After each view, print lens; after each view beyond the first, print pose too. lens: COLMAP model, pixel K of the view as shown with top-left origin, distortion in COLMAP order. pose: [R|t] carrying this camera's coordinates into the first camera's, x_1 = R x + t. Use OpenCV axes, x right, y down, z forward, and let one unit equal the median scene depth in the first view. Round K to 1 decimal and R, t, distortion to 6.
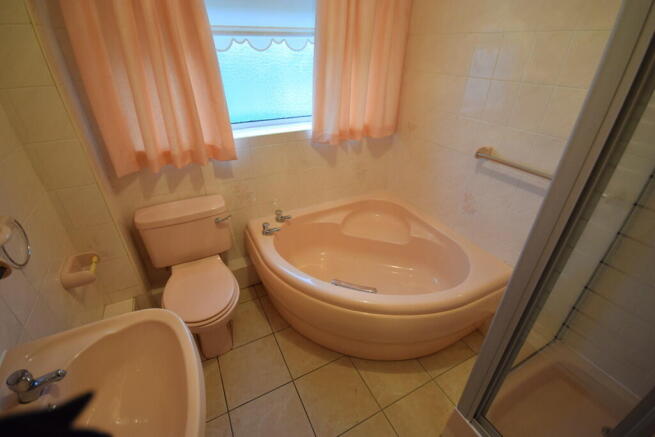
lens RADIAL K [[295.4, 0, 327.0], [0, 295.4, 217.1], [0, 0, 1]] dist [0.000546, -0.002028]
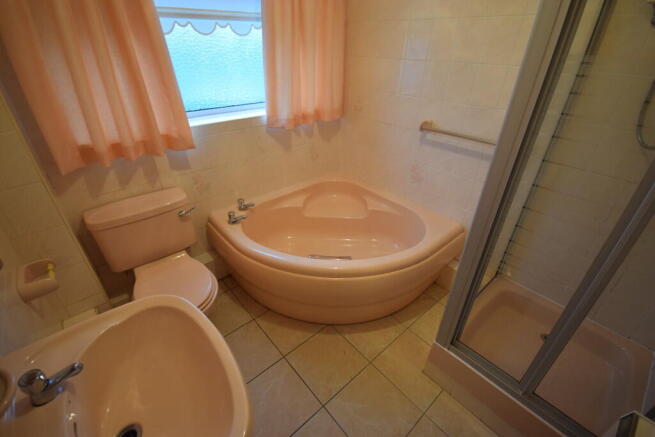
lens RADIAL K [[295.4, 0, 326.7], [0, 295.4, 218.1], [0, 0, 1]] dist [0.000546, -0.002028]
pose [[0.969784, -0.120595, 0.212073, -0.122322], [0.117303, 0.992699, 0.028087, 0.056678], [-0.213912, -0.002361, 0.976850, -0.036947]]
